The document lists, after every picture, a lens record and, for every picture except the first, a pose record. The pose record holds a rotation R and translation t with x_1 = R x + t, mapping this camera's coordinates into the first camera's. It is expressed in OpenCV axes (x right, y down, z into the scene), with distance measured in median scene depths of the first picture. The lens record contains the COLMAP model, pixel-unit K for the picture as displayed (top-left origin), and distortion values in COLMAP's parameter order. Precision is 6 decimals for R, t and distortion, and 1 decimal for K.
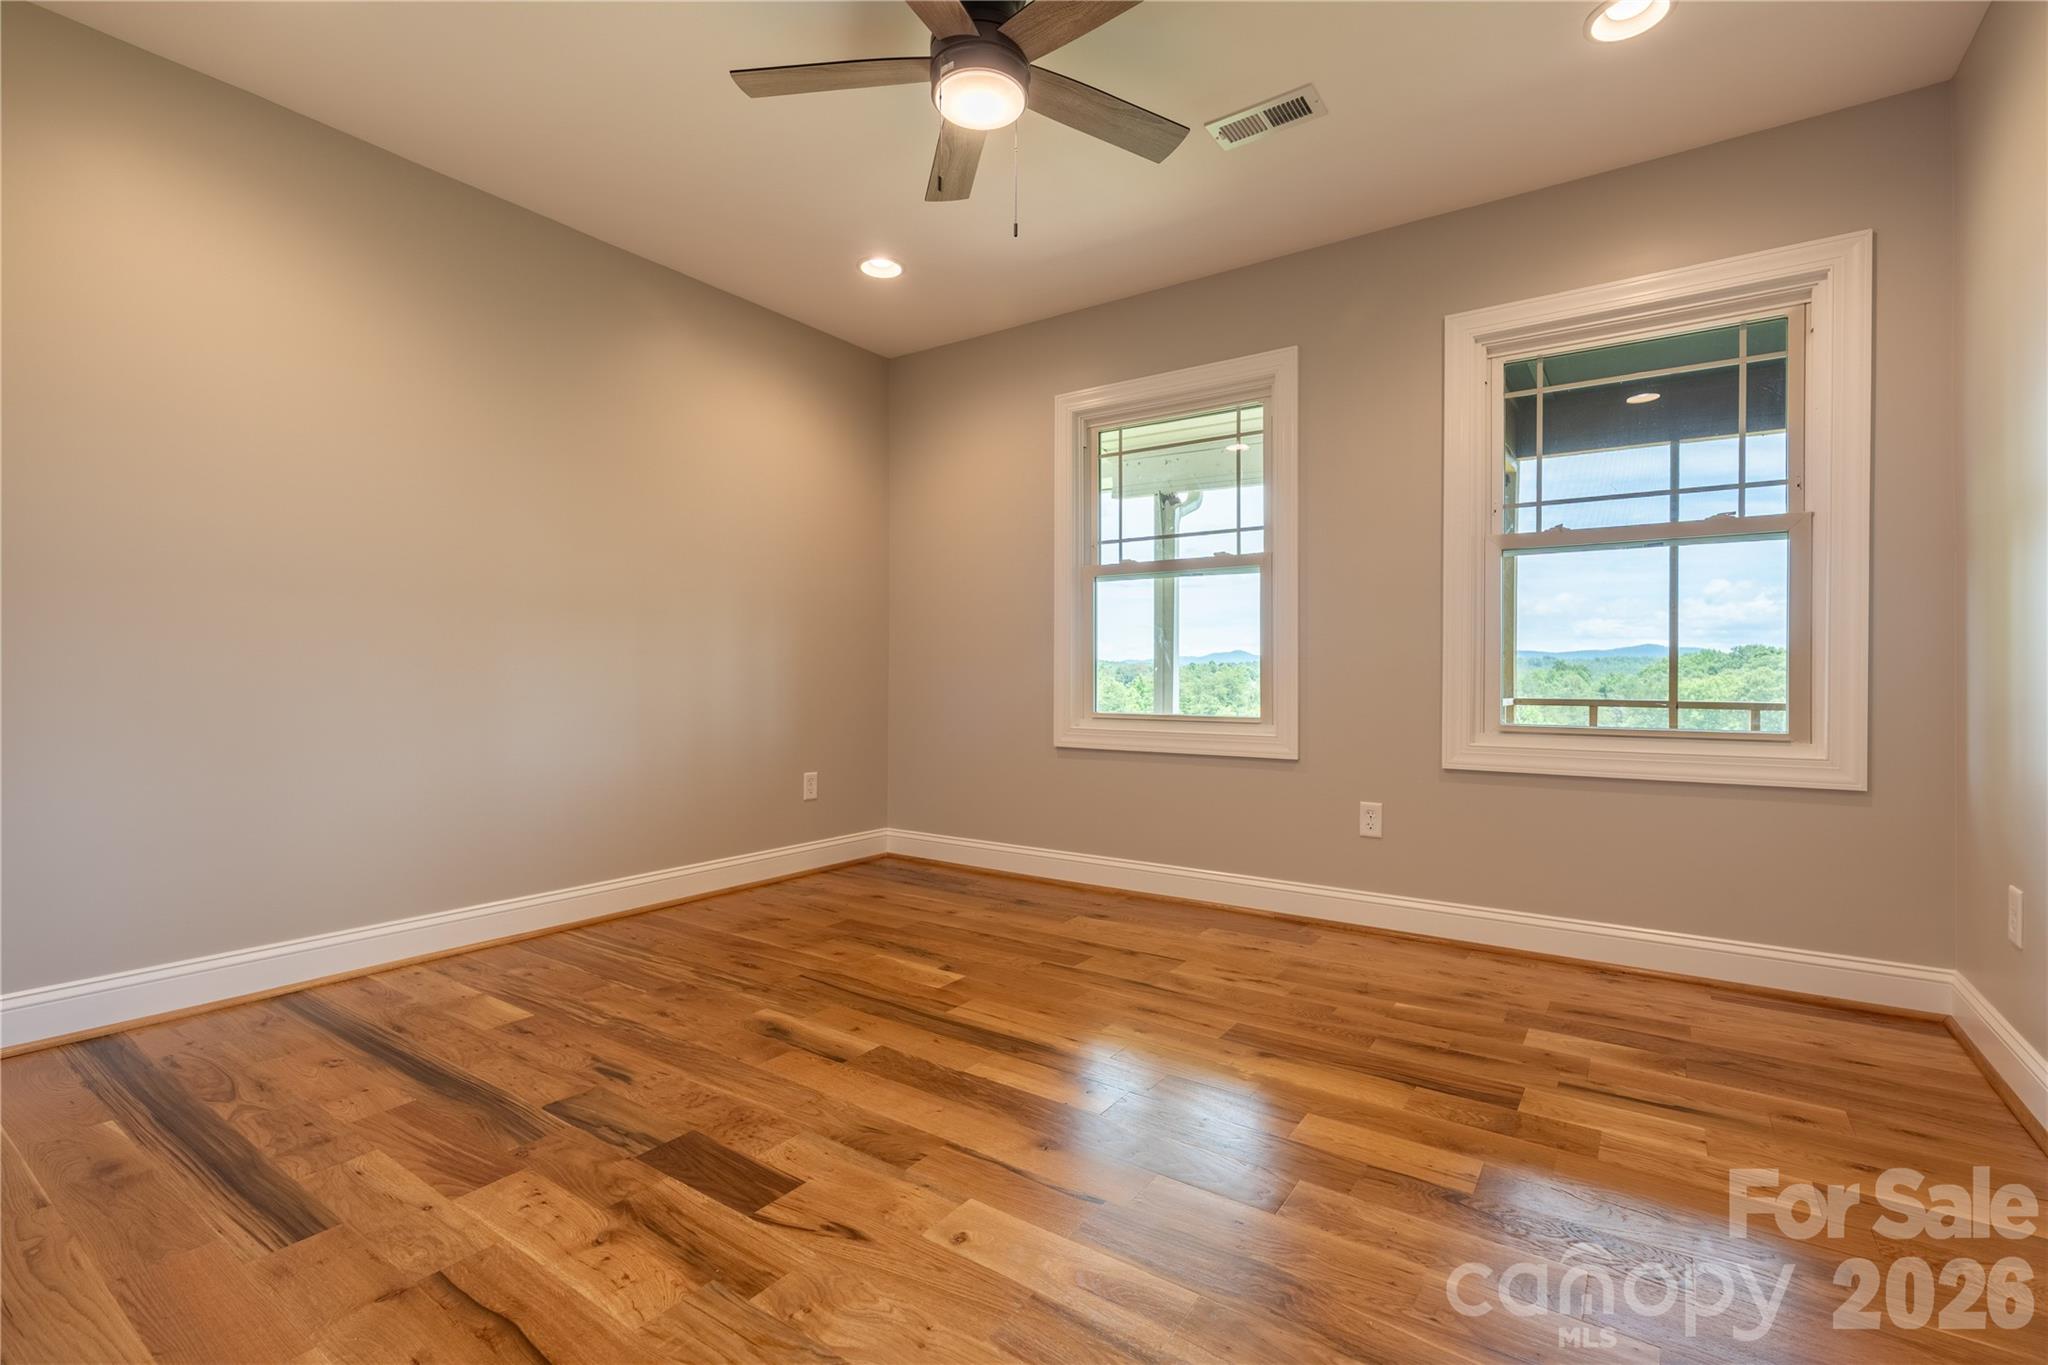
lens RADIAL K [[923.3, 0, 1017.5], [0, 923.3, 676.3], [0, 0, 1]] dist [0.000726, 0.000890]
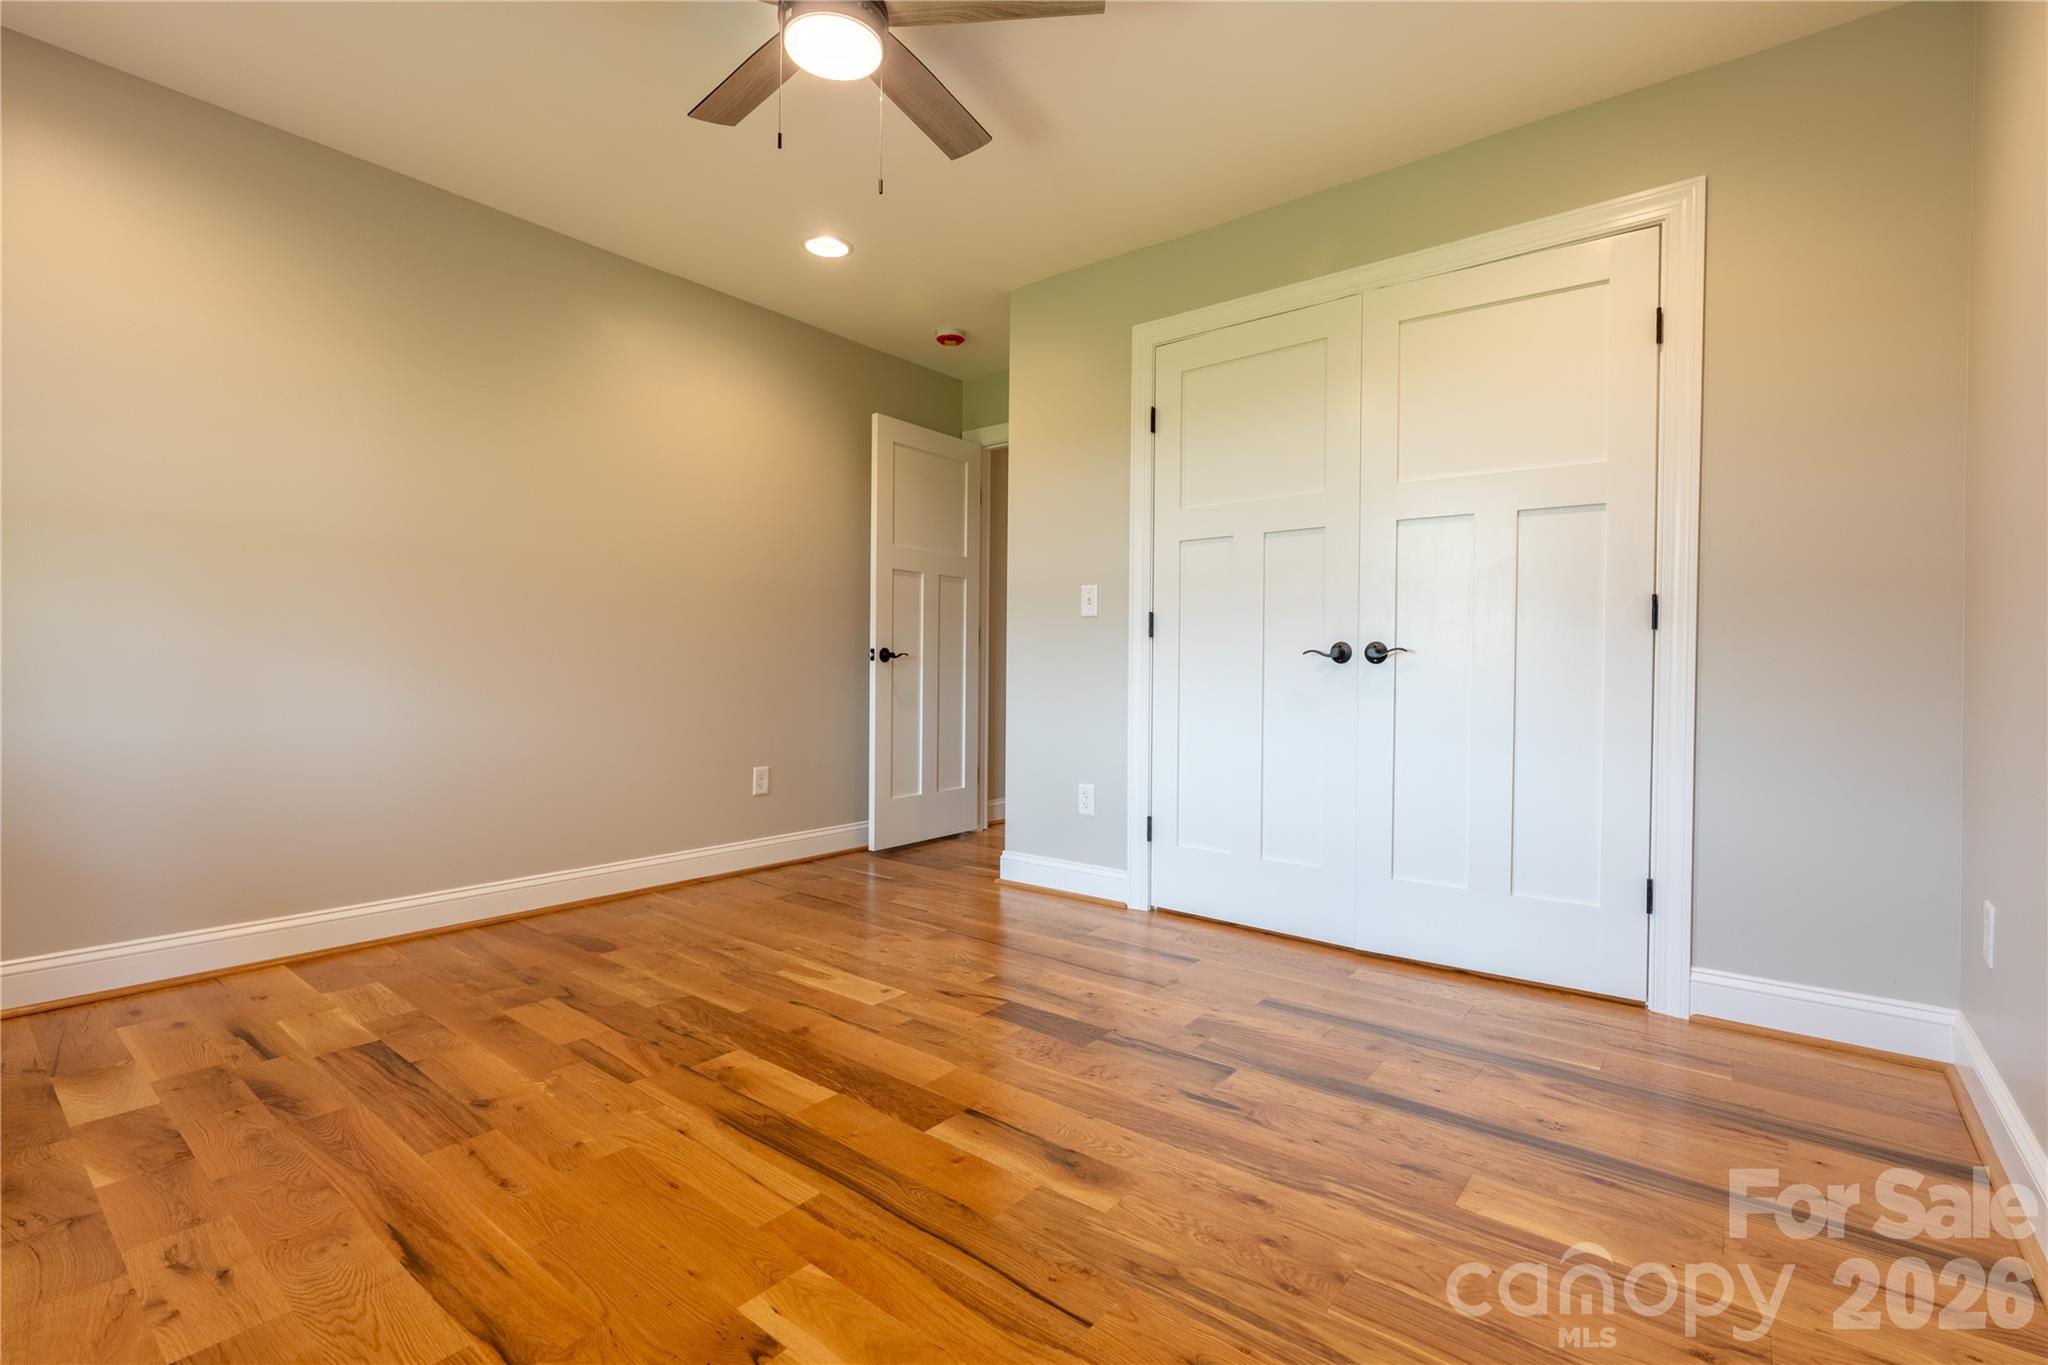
lens RADIAL K [[923.3, 0, 1017.5], [0, 923.3, 676.3], [0, 0, 1]] dist [0.000726, 0.000890]
pose [[-0.997698, -0.012588, 0.066633, -0.296115], [-0.011858, 0.999865, 0.011345, -0.005676], [-0.066767, 0.010529, -0.997713, 1.914231]]
